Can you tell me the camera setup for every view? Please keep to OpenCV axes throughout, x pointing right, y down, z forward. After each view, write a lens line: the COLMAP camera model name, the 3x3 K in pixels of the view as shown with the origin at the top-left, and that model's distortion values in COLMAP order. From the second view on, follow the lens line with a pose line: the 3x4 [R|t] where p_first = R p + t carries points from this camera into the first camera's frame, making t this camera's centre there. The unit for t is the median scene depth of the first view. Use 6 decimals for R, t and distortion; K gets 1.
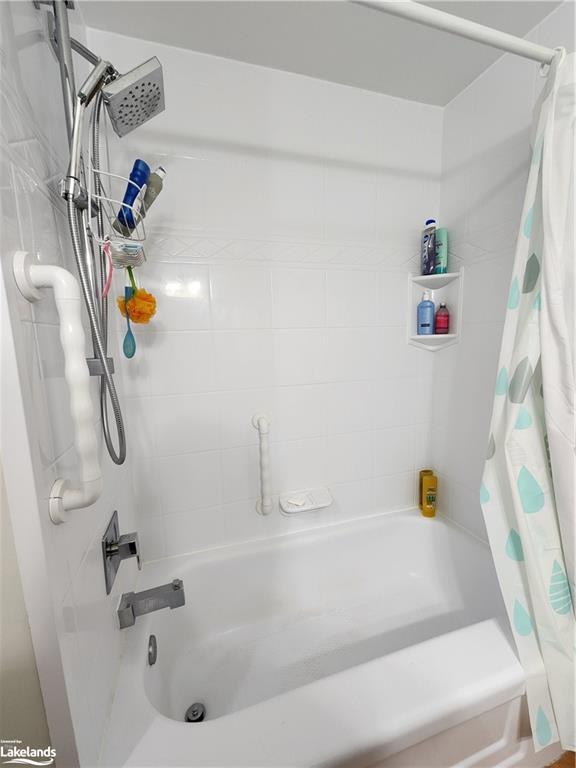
lens RADIAL K [[314.9, 0, 290.3], [0, 314.9, 385.9], [0, 0, 1]] dist [0.001145, -0.000540]
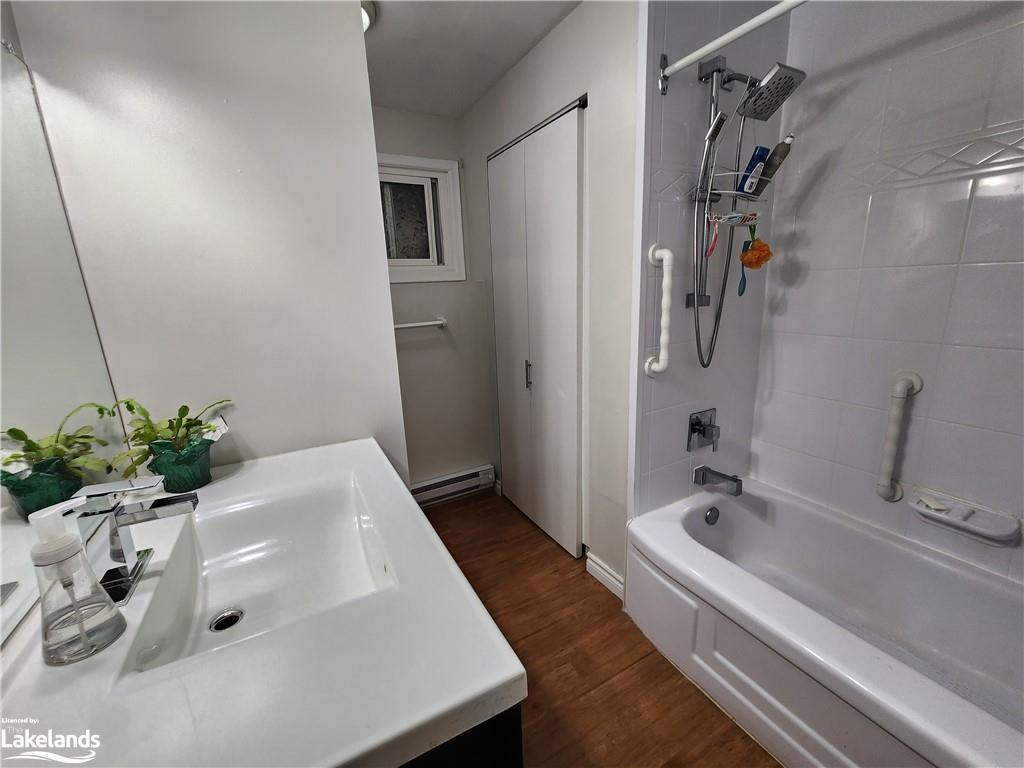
lens RADIAL K [[419.8, 0, 513.8], [0, 419.8, 386.6], [0, 0, 1]] dist [0.001145, -0.000540]
pose [[0.204926, 0.251028, -0.946039, 1.076633], [-0.113866, 0.966103, 0.231687, -0.023298], [0.972132, 0.060243, 0.226563, -0.300154]]
